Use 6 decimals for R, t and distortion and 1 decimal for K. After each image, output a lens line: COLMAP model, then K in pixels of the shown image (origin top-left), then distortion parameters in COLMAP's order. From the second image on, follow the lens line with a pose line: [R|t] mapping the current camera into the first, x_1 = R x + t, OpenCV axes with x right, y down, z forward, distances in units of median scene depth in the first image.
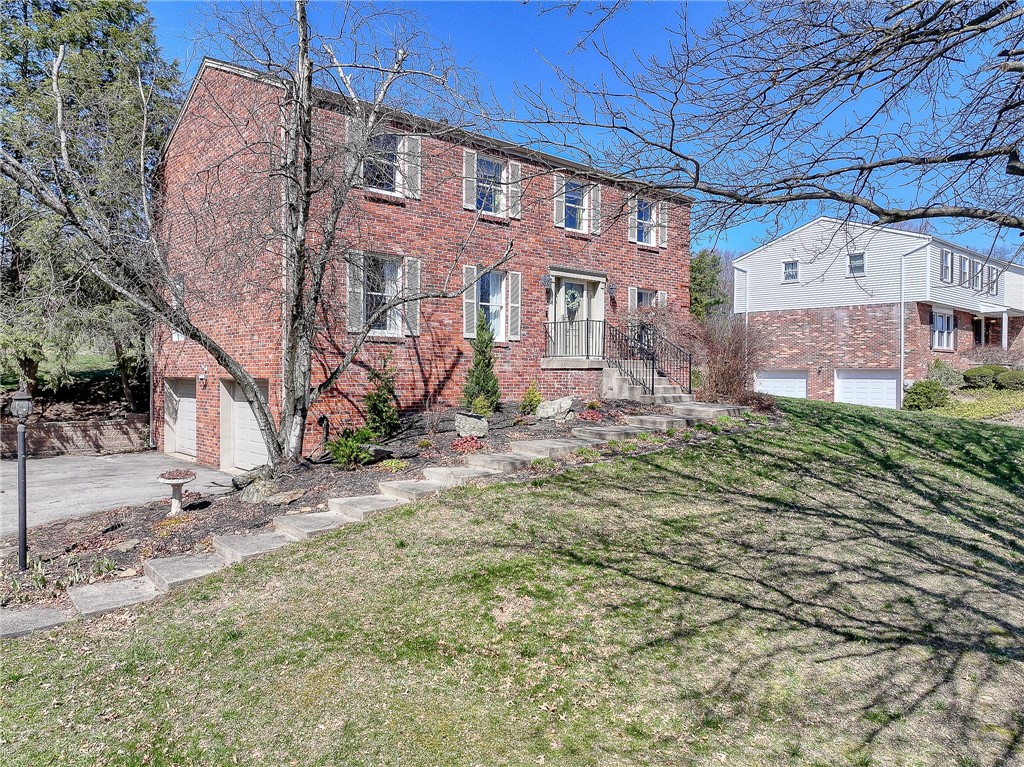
lens RADIAL K [[713.5, 0, 517.1], [0, 713.5, 377.9], [0, 0, 1]] dist [-0.001385, 0.018612]
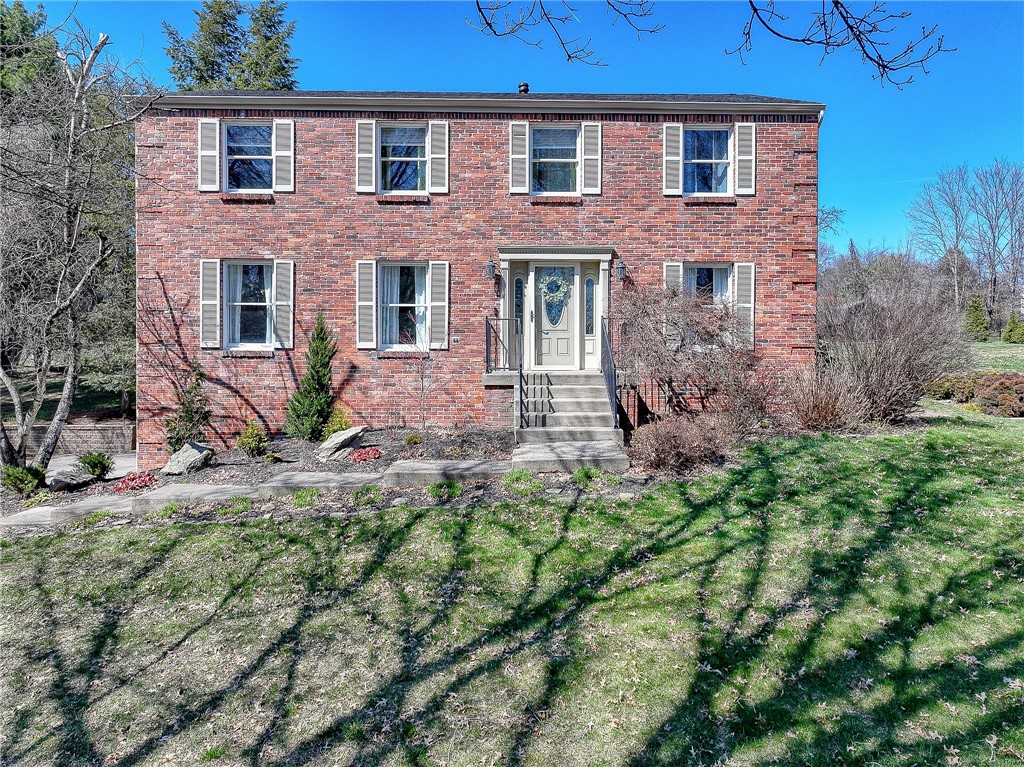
lens RADIAL K [[713.5, 0, 513.6], [0, 713.5, 388.8], [0, 0, 1]] dist [-0.001385, 0.018612]
pose [[0.760076, -0.012639, -0.649711, 0.540669], [-0.002393, 0.999750, -0.022248, 0.007598], [0.649829, 0.018465, 0.759856, 0.444220]]
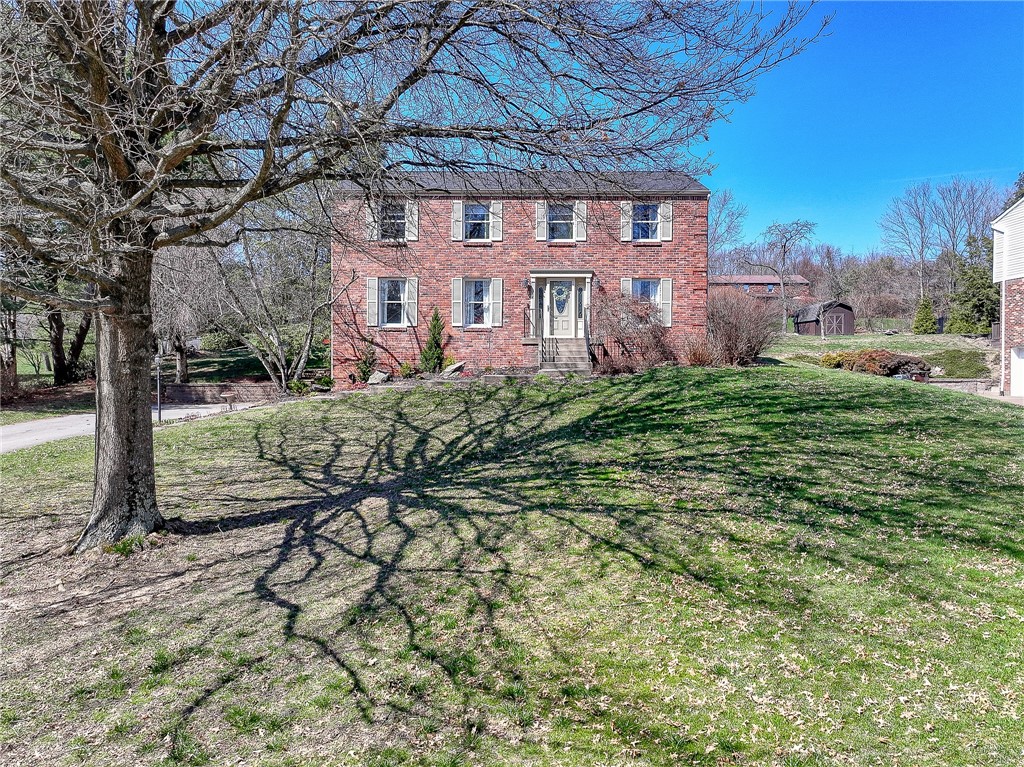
lens RADIAL K [[713.5, 0, 510.1], [0, 713.5, 389.8], [0, 0, 1]] dist [-0.001385, 0.018612]
pose [[0.738964, -0.011420, -0.673648, 0.929839], [-0.004633, 0.999747, -0.022029, 0.100227], [0.673728, 0.019400, 0.738724, -0.025284]]
